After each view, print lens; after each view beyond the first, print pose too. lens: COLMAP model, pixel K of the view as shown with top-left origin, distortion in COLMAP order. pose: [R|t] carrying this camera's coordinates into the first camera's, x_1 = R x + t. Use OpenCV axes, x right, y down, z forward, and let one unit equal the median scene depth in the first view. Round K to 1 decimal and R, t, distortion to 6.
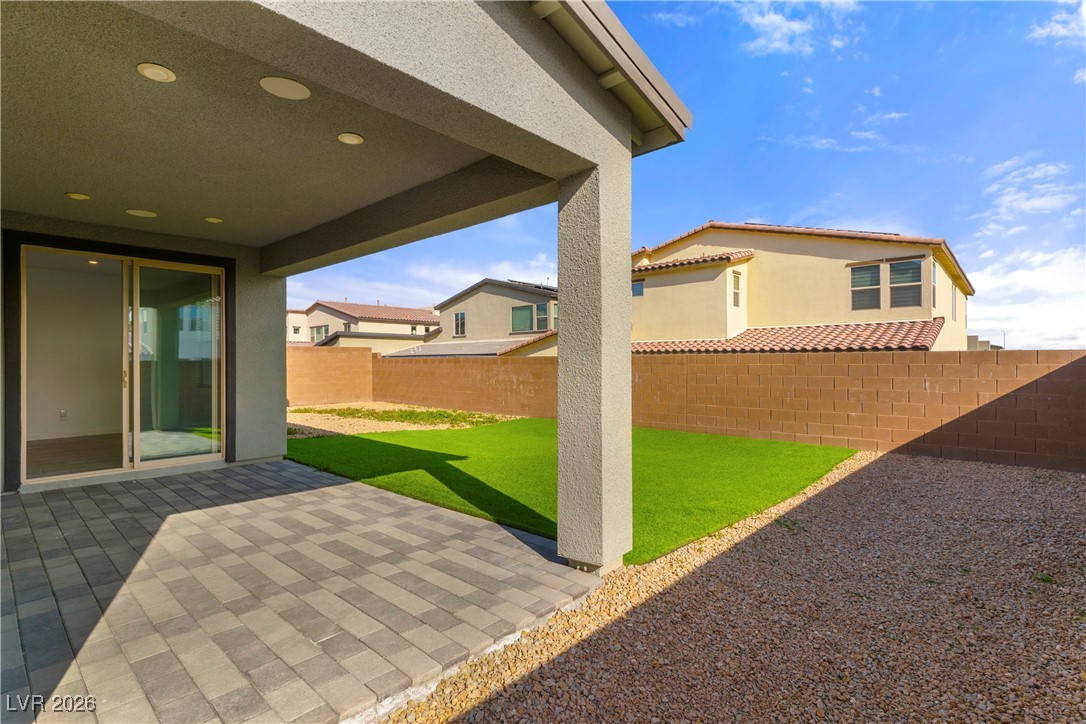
lens RADIAL K [[515.7, 0, 543.0], [0, 515.7, 362.0], [0, 0, 1]] dist [0.002026, -0.000016]
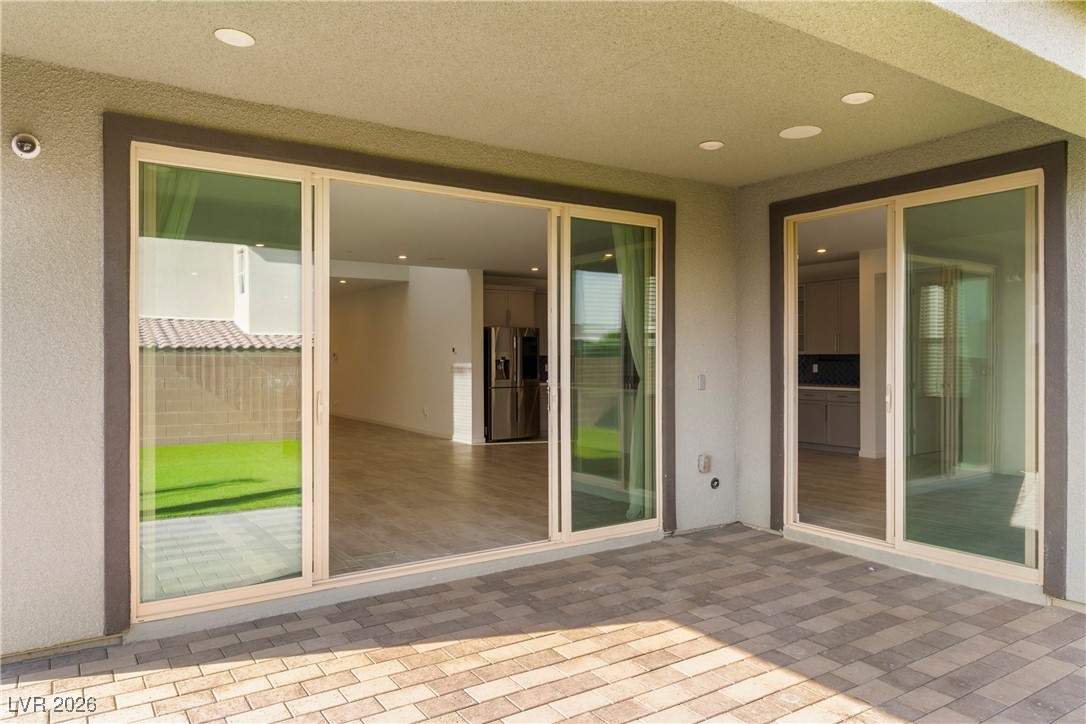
lens RADIAL K [[709.6, 0, 543.0], [0, 709.6, 362.0], [0, 0, 1]] dist [-0.008728, -0.003677]
pose [[-0.248508, 0.010873, -0.968569, 0.018976], [0.003176, 0.999941, 0.010410, -0.003517], [0.968625, -0.000490, -0.248528, 0.150064]]
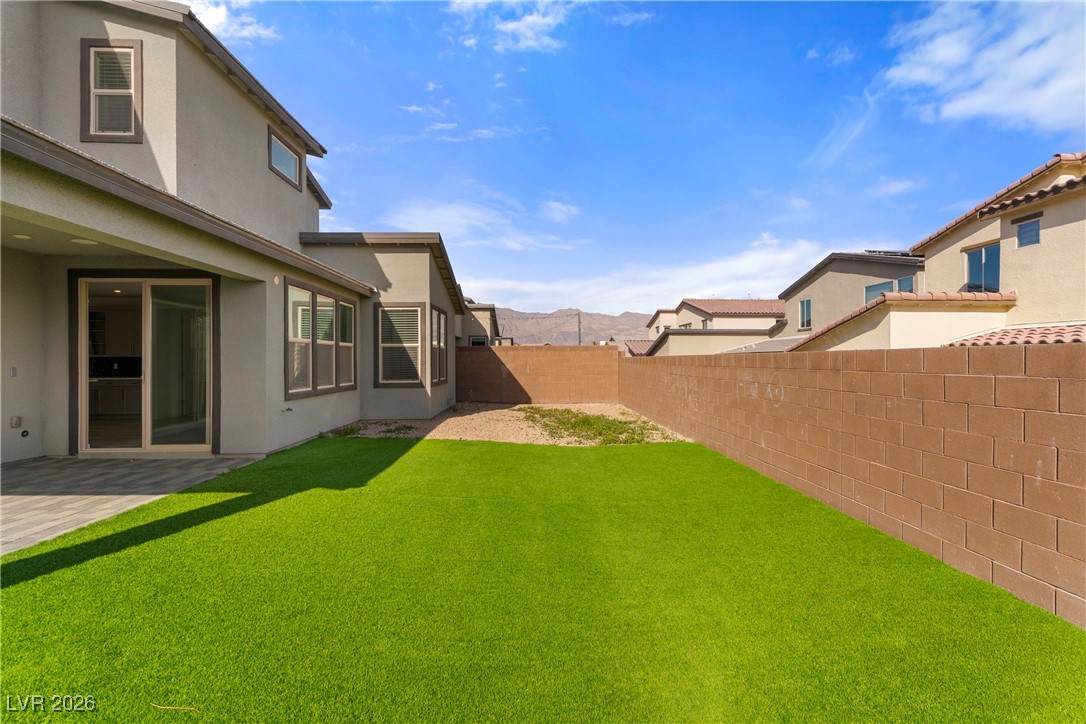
lens RADIAL K [[515.7, 0, 543.0], [0, 515.7, 362.0], [0, 0, 1]] dist [0.002026, -0.000016]
pose [[0.702831, 0.005318, -0.711337, 0.138991], [-0.001896, 0.999983, 0.005603, -0.002171], [0.711354, -0.002589, 0.702829, 0.149899]]
